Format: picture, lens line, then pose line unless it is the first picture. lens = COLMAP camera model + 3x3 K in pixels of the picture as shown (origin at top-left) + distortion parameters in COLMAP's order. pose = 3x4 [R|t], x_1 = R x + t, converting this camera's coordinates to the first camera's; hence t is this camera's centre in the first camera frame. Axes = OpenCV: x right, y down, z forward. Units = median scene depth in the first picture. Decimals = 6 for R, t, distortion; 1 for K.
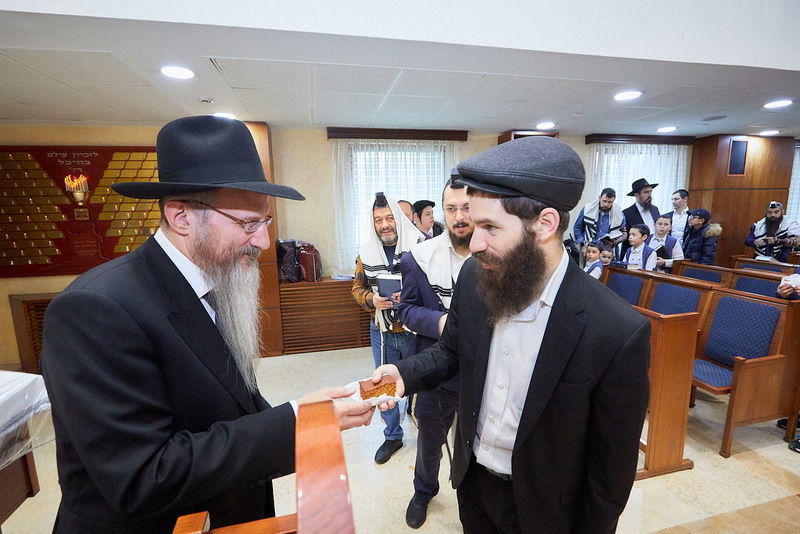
lens RADIAL K [[382.2, 0, 405.4], [0, 382.2, 264.8], [0, 0, 1]] dist [-0.013986, 0.000516]
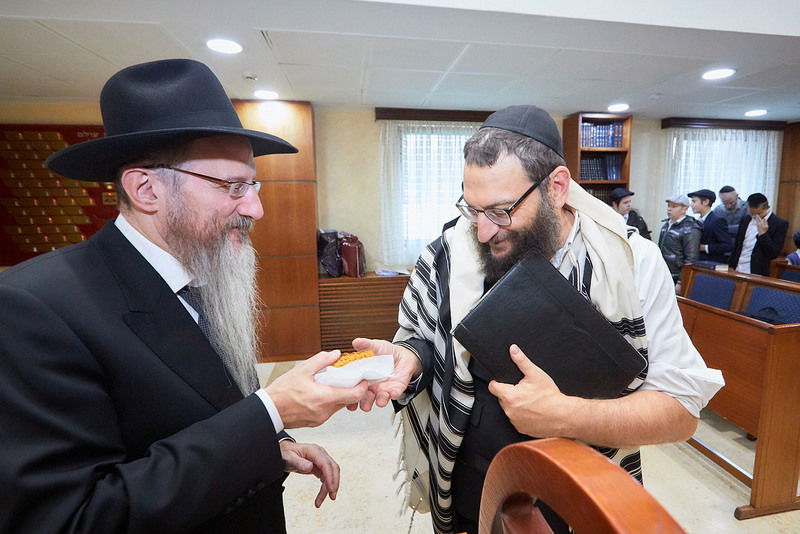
lens RADIAL K [[419.3, 0, 427.3], [0, 419.3, 247.4], [0, 0, 1]] dist [-0.010367, -0.000759]
pose [[0.999108, 0.019358, -0.037526, -0.037317], [-0.020419, 0.999396, -0.028113, -0.001341], [0.036959, 0.028855, 0.998900, 0.013878]]
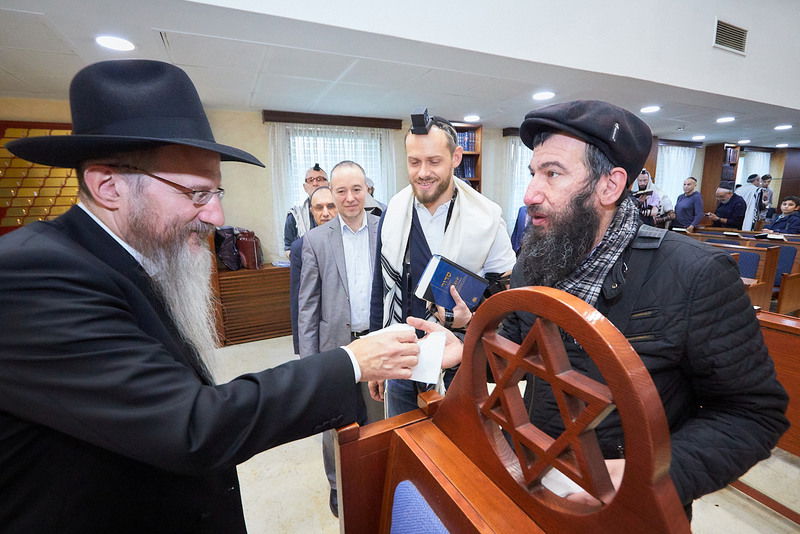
lens RADIAL K [[382.2, 0, 407.9], [0, 382.2, 264.9], [0, 0, 1]] dist [-0.013986, 0.000516]
pose [[0.972896, -0.040964, 0.227586, -0.082091], [0.034337, 0.998865, 0.033004, 0.015107], [-0.228680, -0.024295, 0.973199, -0.042317]]
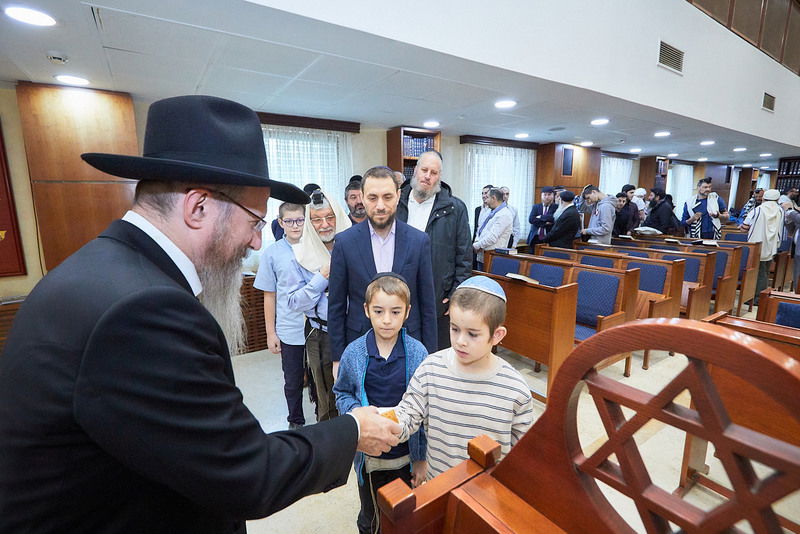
lens RADIAL K [[382.2, 0, 404.0], [0, 382.2, 272.5], [0, 0, 1]] dist [-0.013986, 0.000516]
pose [[0.932987, -0.056255, 0.355485, -0.116763], [0.044547, 0.998164, 0.041043, 0.007196], [-0.357141, -0.022457, 0.933780, 0.006764]]
